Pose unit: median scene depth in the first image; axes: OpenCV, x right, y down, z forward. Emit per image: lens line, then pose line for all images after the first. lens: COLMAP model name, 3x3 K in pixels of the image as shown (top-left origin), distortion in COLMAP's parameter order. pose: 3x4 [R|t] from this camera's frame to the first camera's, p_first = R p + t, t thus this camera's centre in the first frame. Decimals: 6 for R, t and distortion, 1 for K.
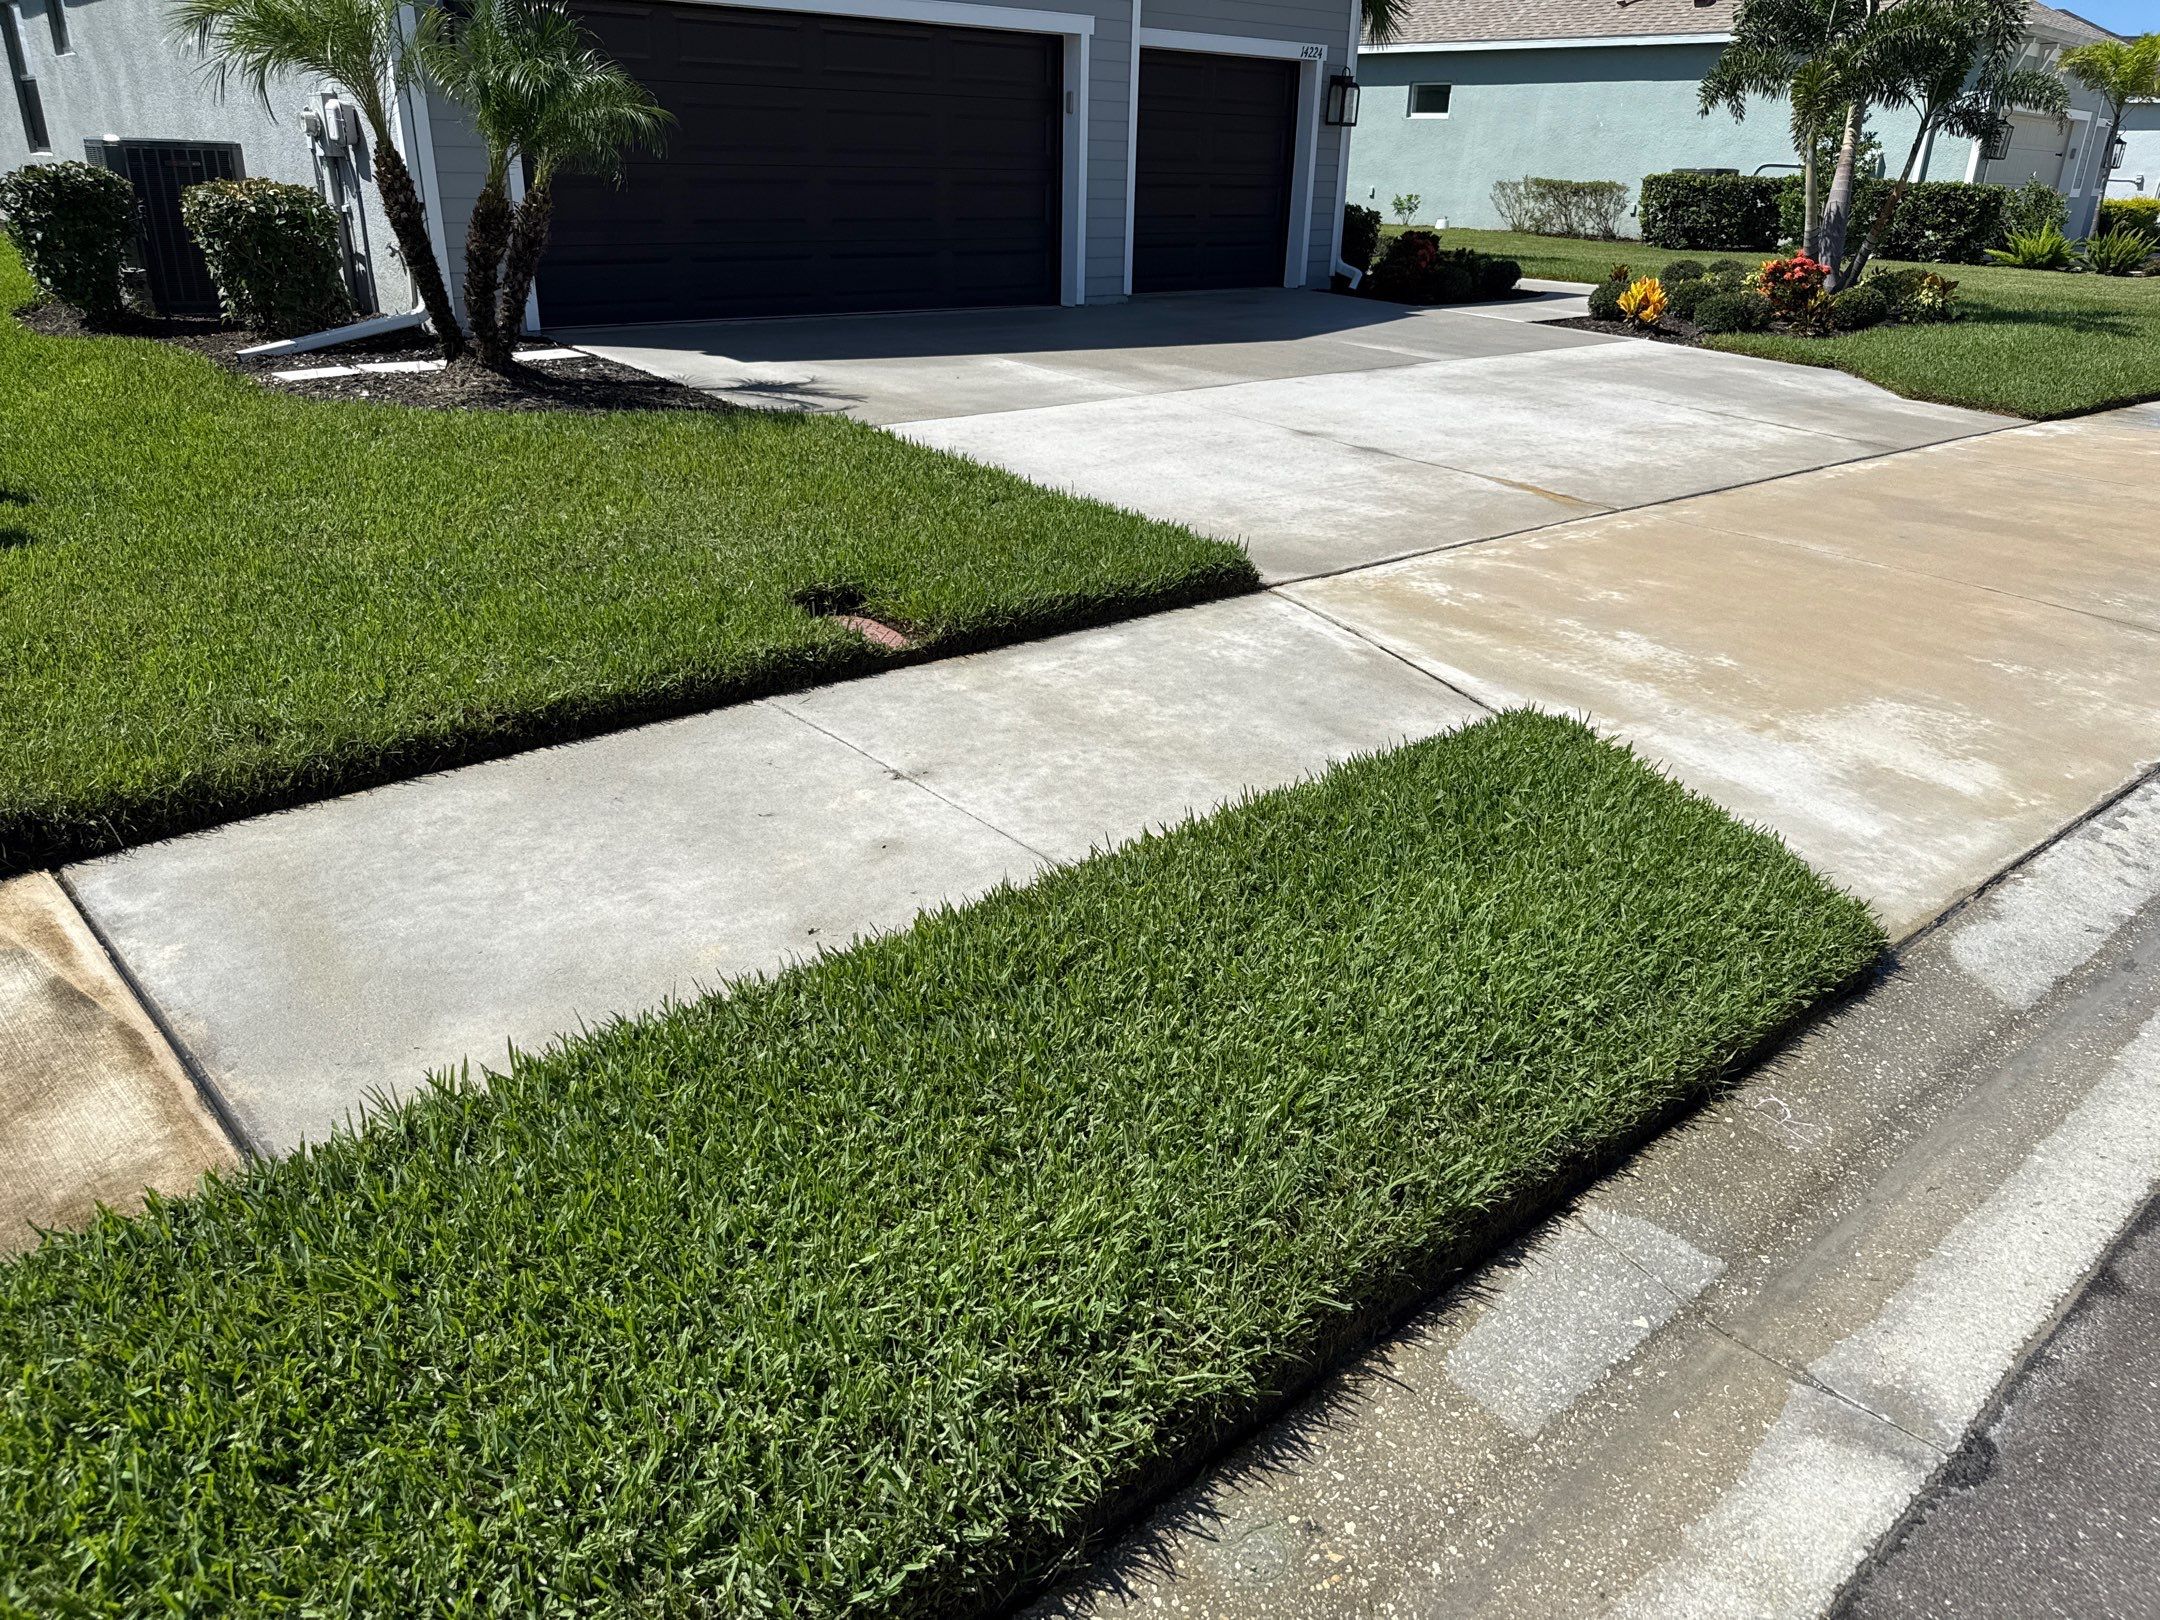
lens RADIAL K [[1540.8, 0, 1059.8], [0, 1540.8, 837.0], [0, 0, 1]] dist [-0.009155, -0.012416]
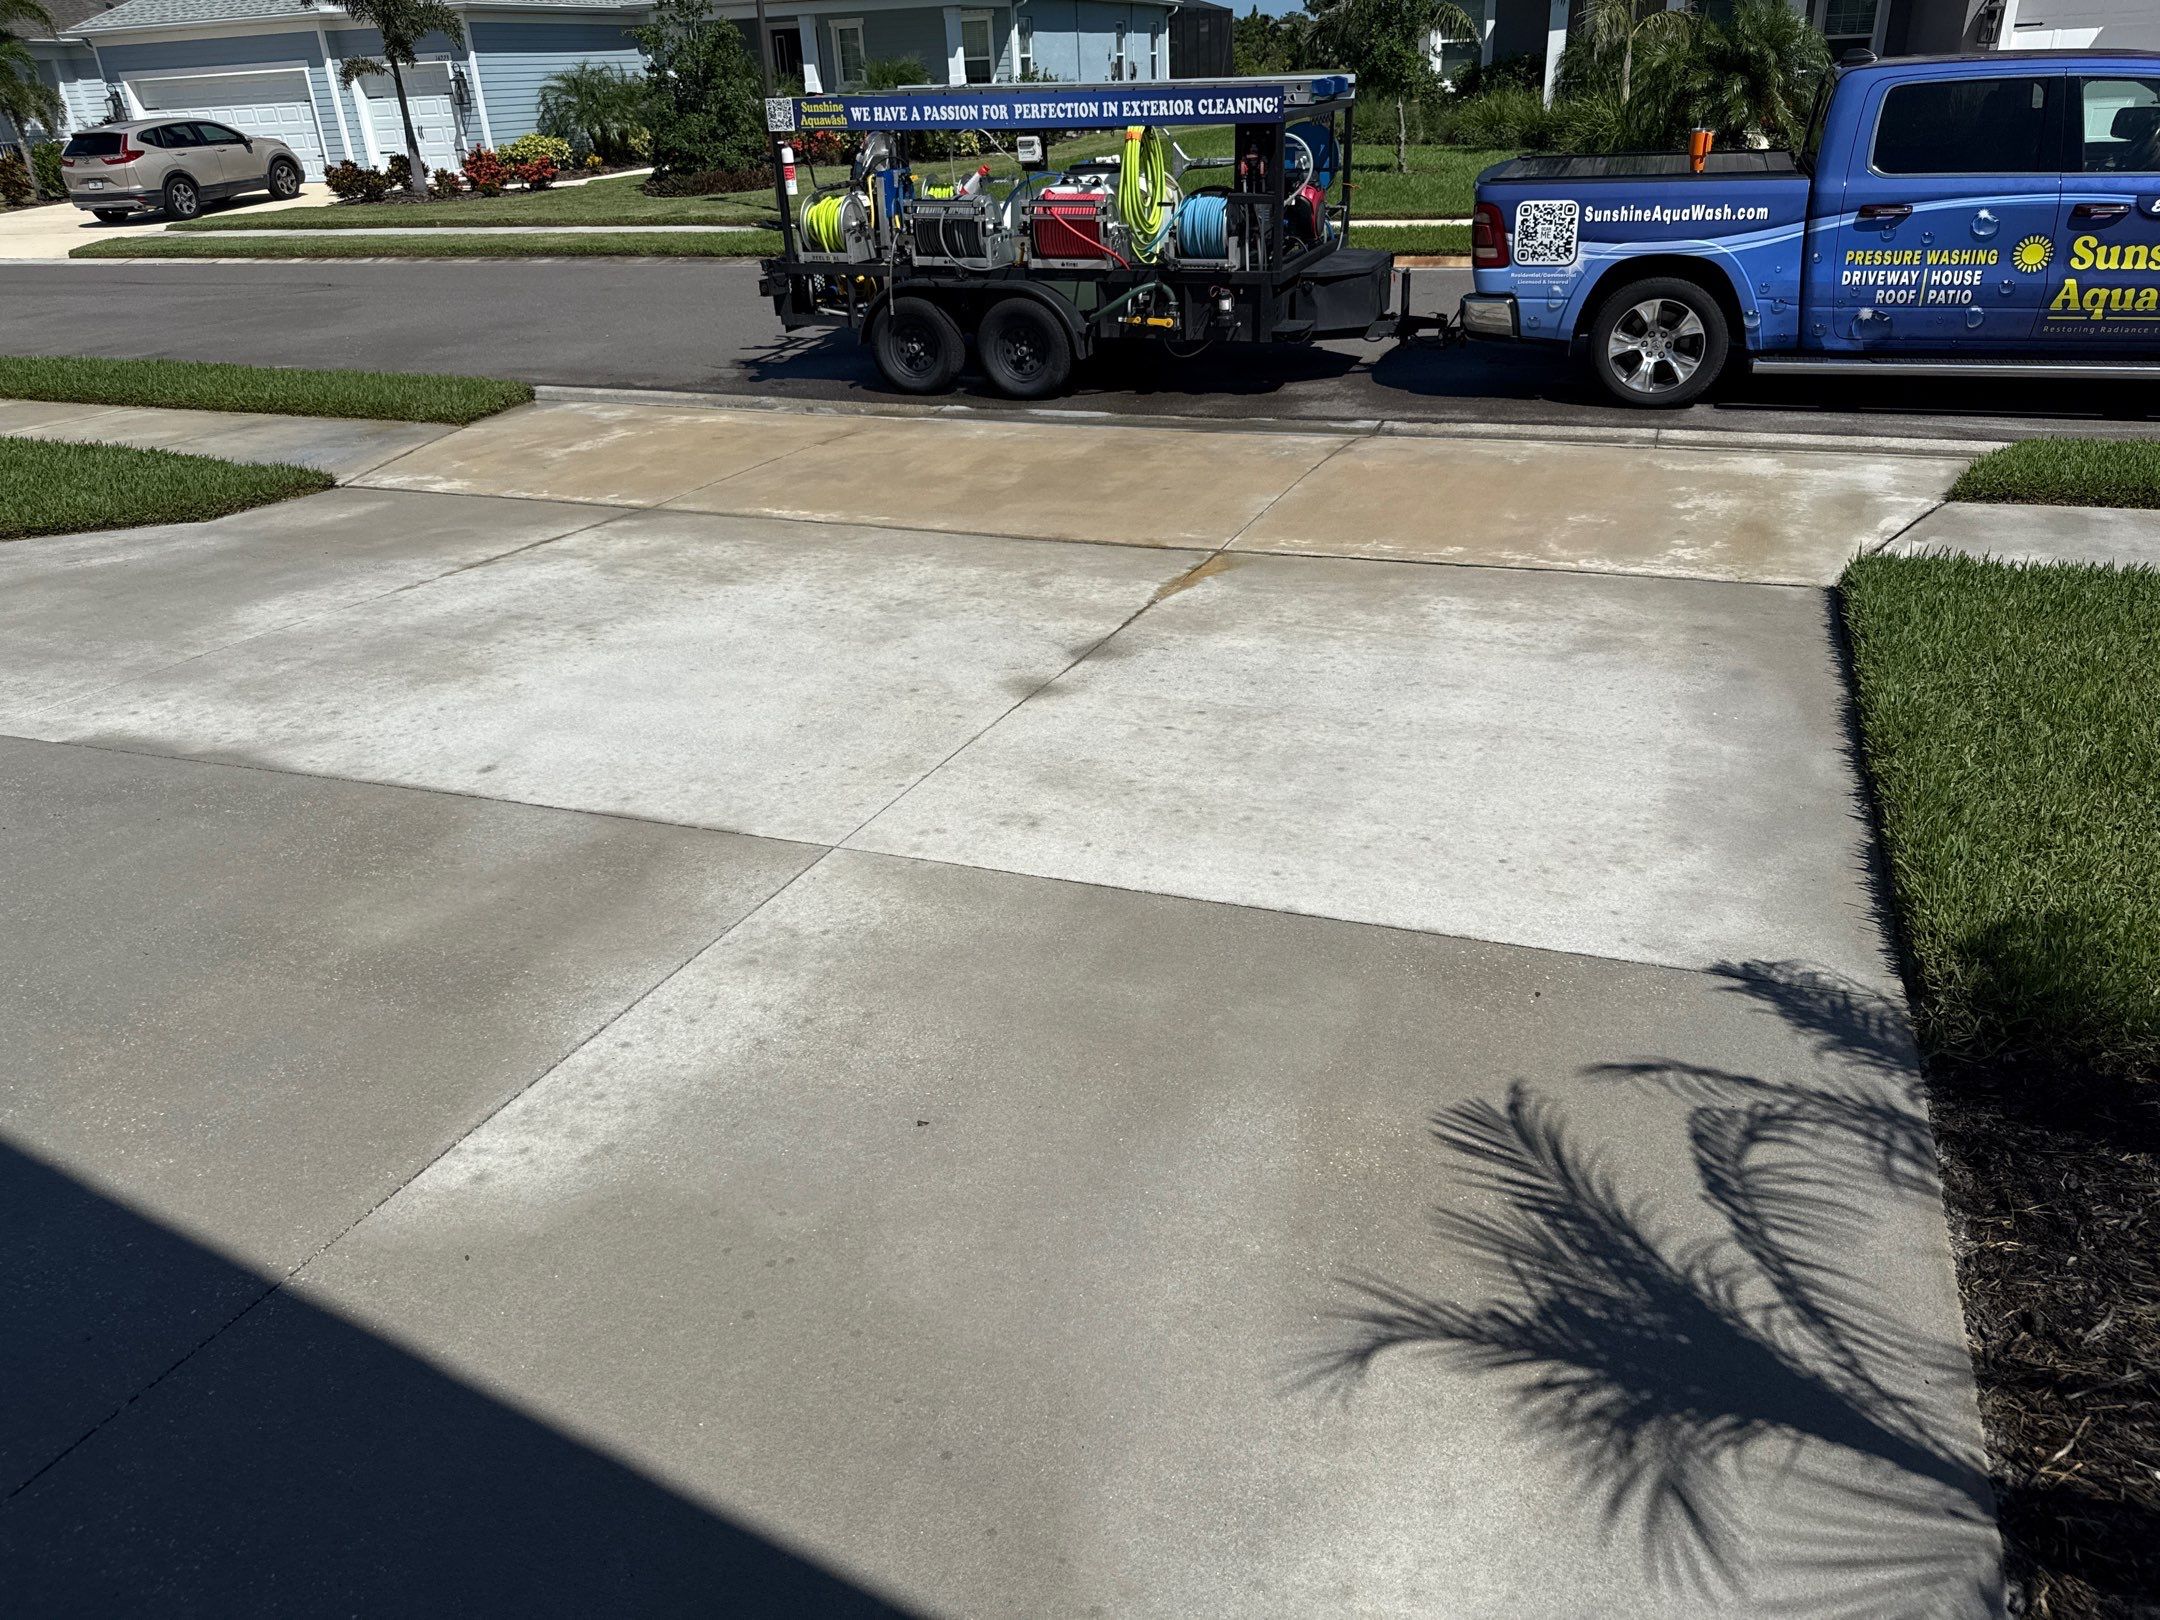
lens RADIAL K [[1540.7, 0, 1073.0], [0, 1540.7, 811.3], [0, 0, 1]] dist [0.022864, -0.026917]
pose [[-0.478257, -0.374665, 0.794290, -0.520650], [0.385803, 0.722856, 0.573268, -0.880818], [-0.788940, 0.580608, -0.201164, 1.781692]]
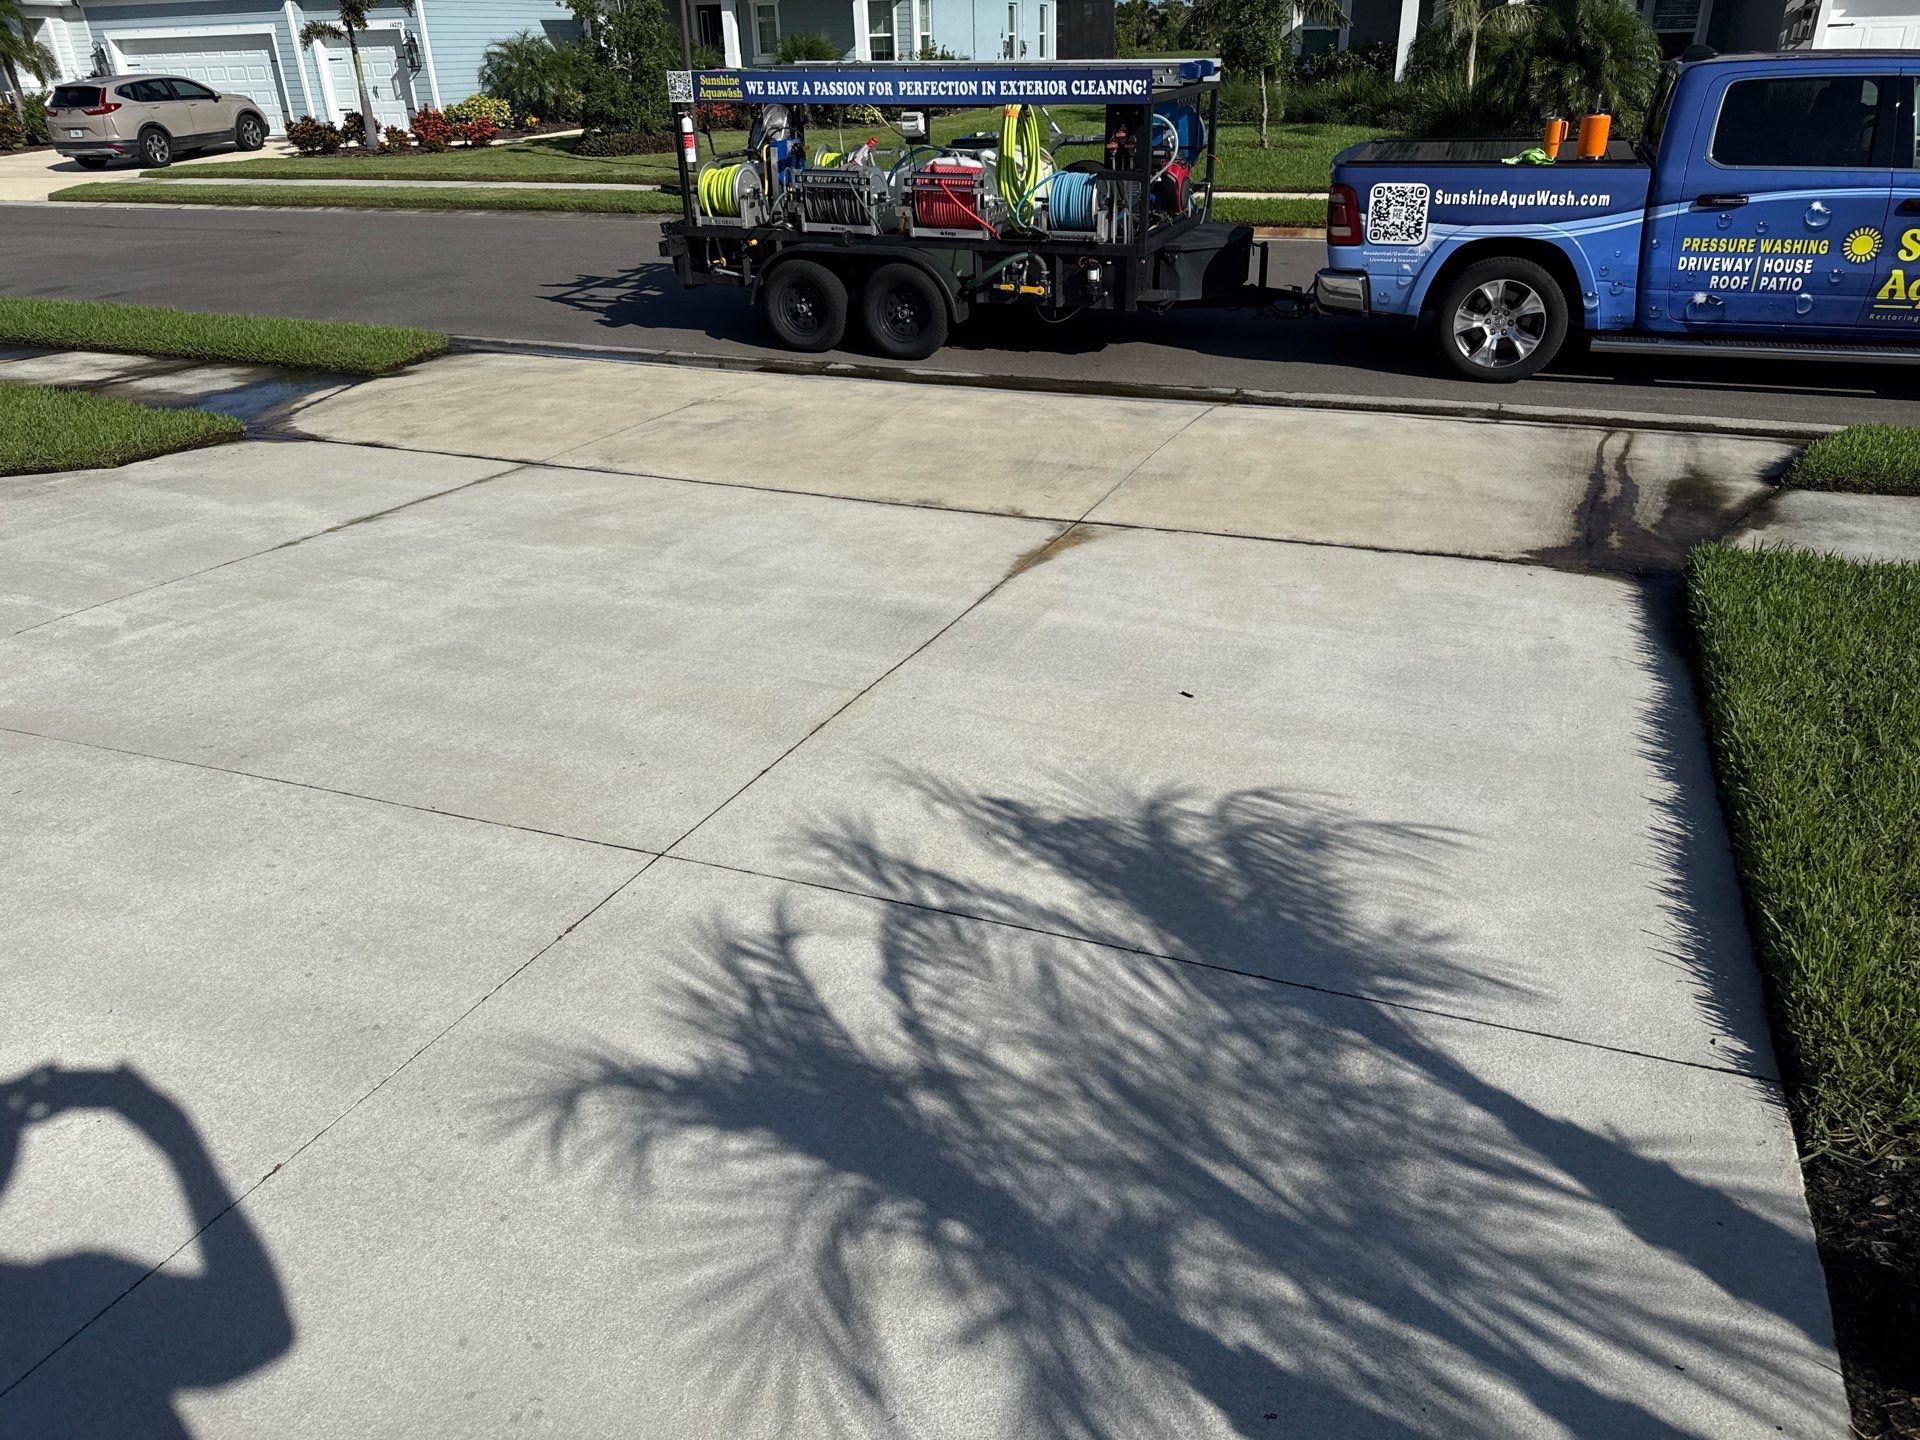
lens RADIAL K [[1364.2, 0, 954.9], [0, 1364.2, 722.3], [0, 0, 1]] dist [0.028491, -0.030667]
pose [[-0.468093, -0.393529, 0.791217, -0.432675], [0.372019, 0.724399, 0.580386, -0.853524], [-0.801555, 0.566022, -0.192686, 1.713732]]
